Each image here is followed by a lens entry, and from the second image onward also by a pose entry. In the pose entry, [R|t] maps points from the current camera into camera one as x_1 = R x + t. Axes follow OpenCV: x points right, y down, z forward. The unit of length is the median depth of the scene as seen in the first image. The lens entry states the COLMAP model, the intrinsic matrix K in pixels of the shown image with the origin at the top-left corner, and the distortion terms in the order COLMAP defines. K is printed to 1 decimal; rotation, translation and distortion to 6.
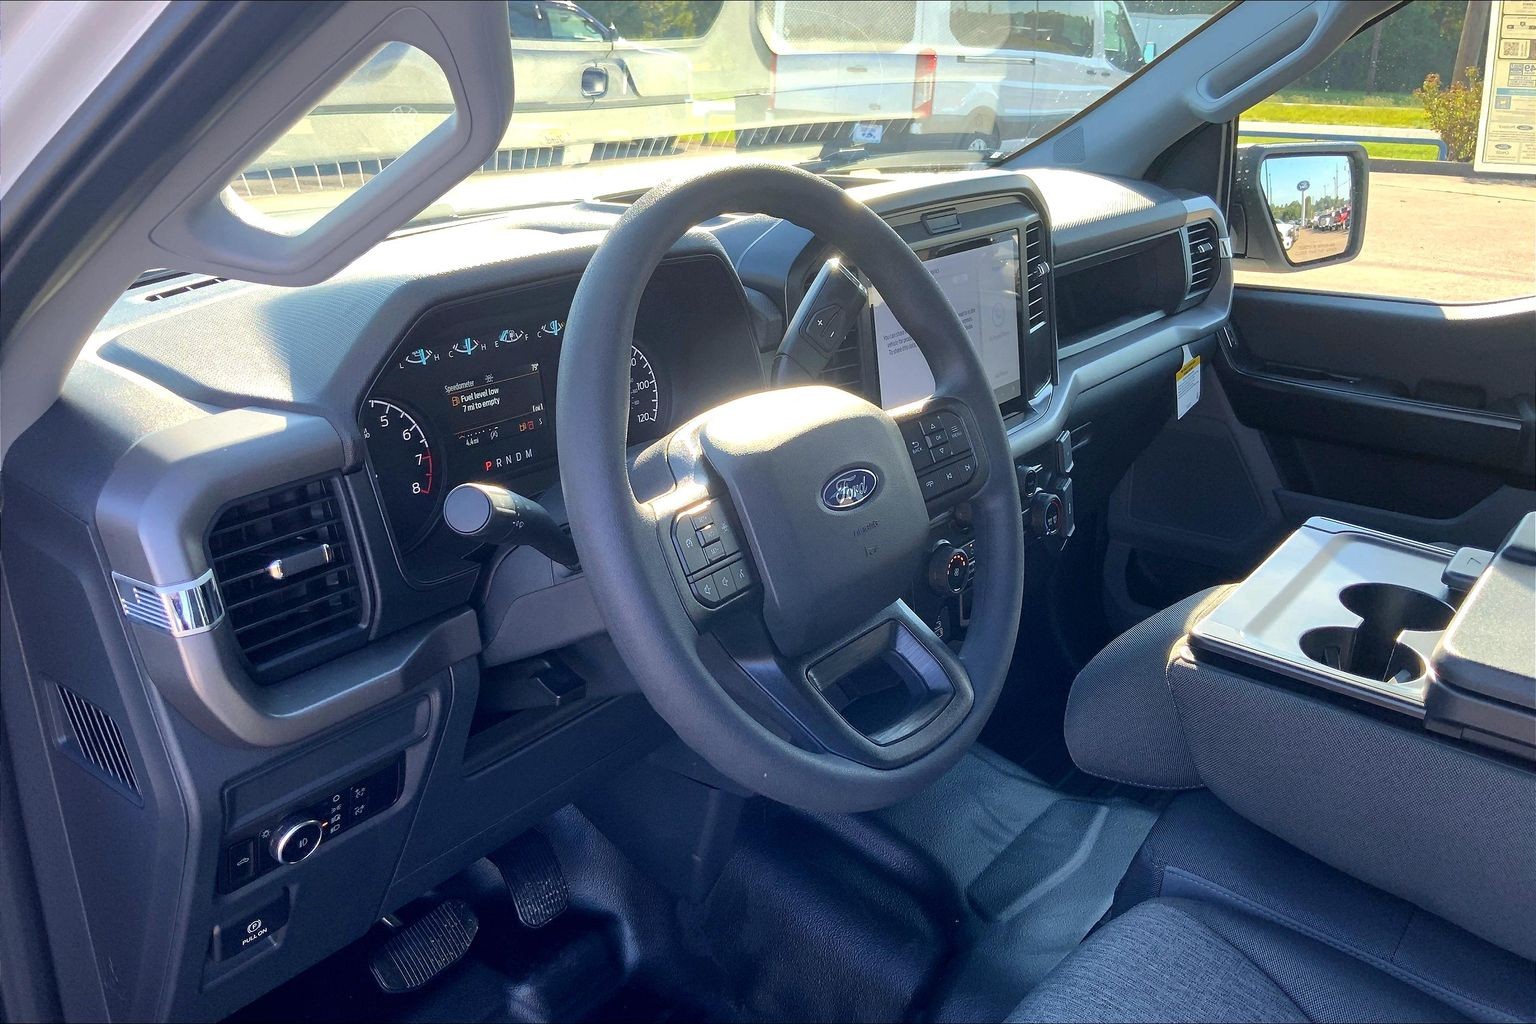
lens RADIAL K [[1314.7, 0, 768.0], [0, 1314.7, 512.0], [0, 0, 1]] dist [0.143399, -0.322596]
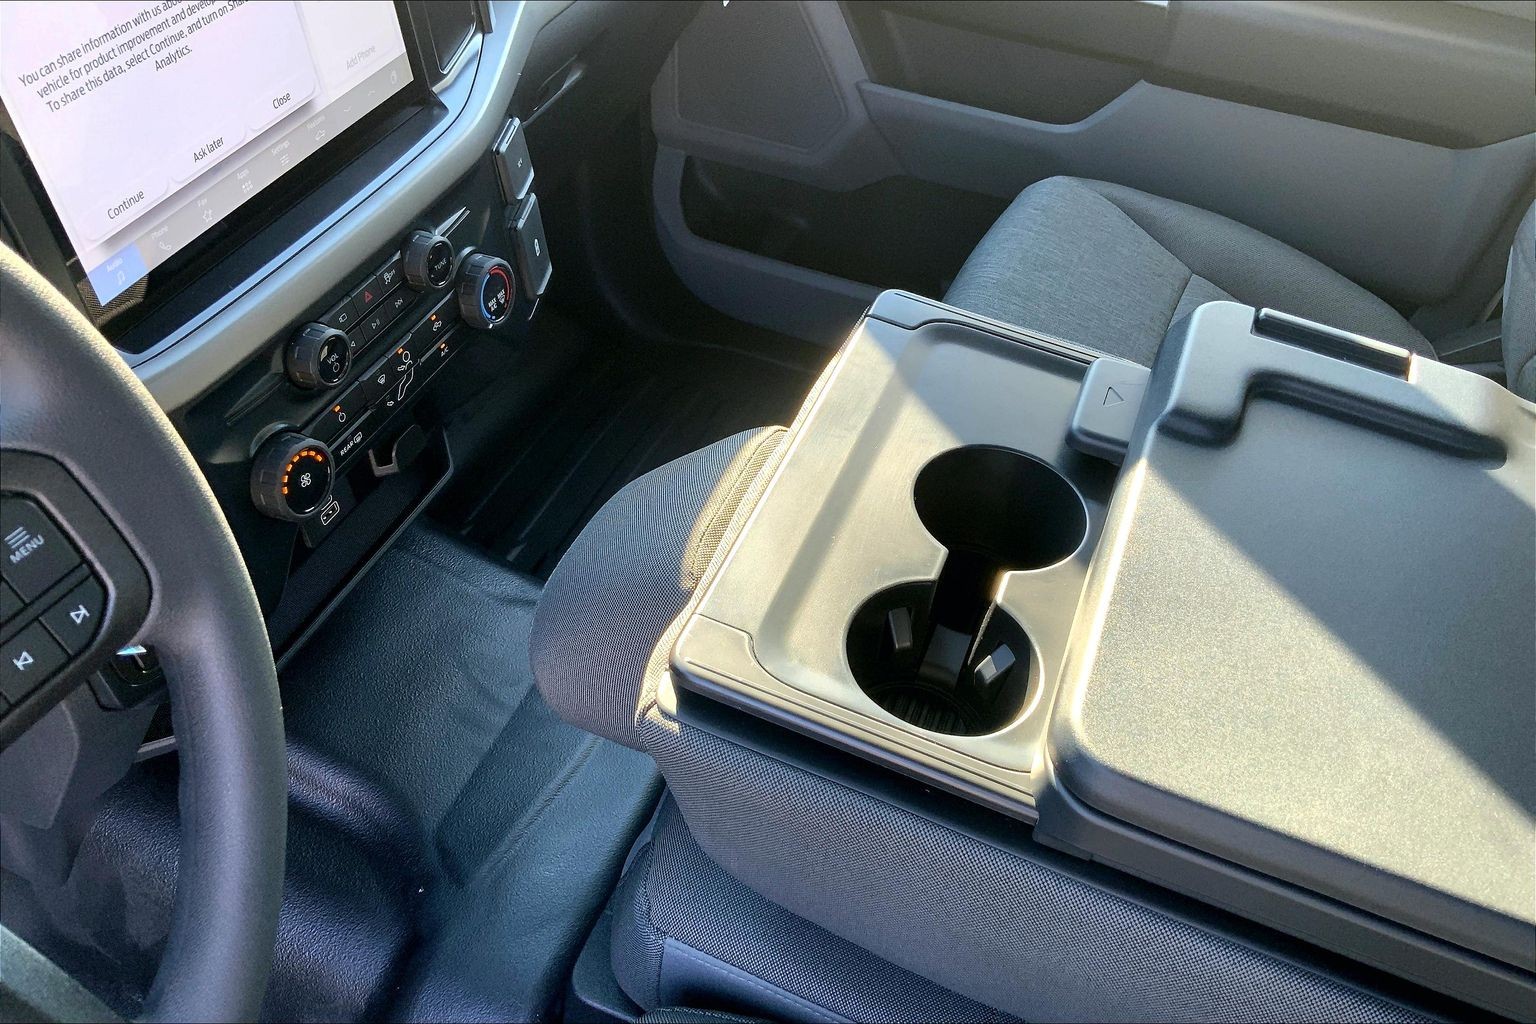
lens RADIAL K [[1294.8, 0, 768.0], [0, 1294.8, 512.0], [0, 0, 1]] dist [0.111009, -0.170402]
pose [[0.961785, -0.155483, 0.225376, 0.213221], [0.046224, 0.903514, 0.426059, -0.180654], [-0.269875, -0.399359, 0.876173, 0.459963]]
